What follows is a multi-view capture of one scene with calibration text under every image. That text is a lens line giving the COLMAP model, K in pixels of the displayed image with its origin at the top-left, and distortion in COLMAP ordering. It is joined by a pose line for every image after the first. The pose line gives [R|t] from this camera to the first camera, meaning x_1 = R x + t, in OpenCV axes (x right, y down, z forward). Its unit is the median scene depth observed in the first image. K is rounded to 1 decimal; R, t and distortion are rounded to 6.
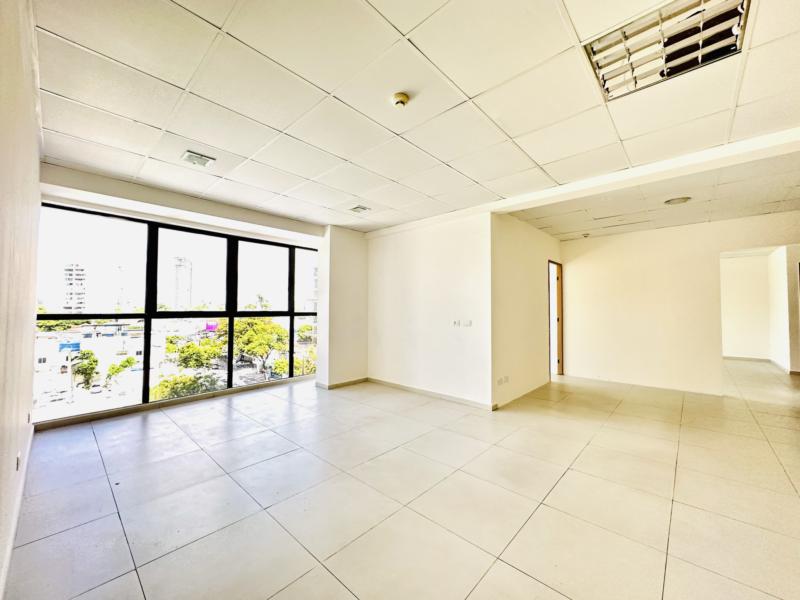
lens RADIAL K [[320.6, 0, 400.0], [0, 320.6, 300.0], [0, 0, 1]] dist [0.000780, 0.000192]
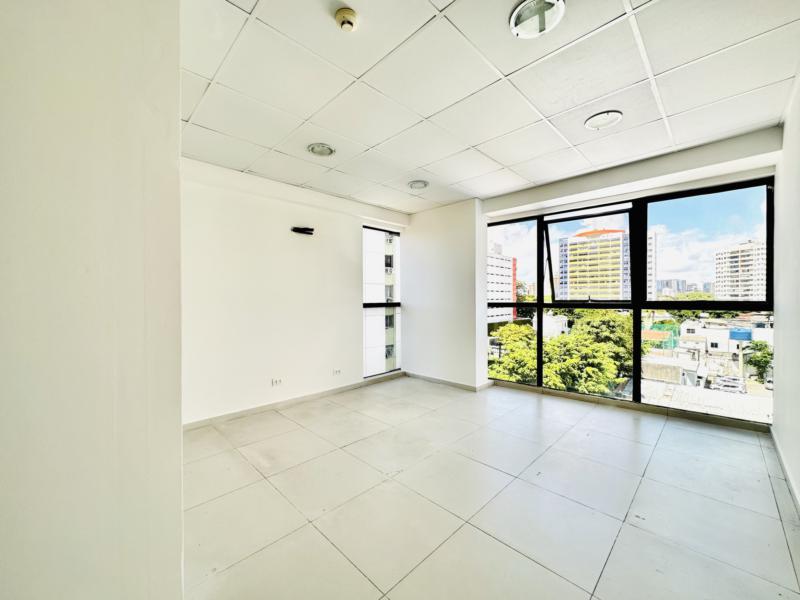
lens RADIAL K [[322.1, 0, 400.0], [0, 322.1, 300.0], [0, 0, 1]] dist [0.000543, 0.000037]
pose [[-0.057528, 0.002233, -0.998341, 0.102159], [0.036148, 0.999346, 0.000152, 0.004247], [0.997689, -0.036080, -0.057571, 0.181065]]
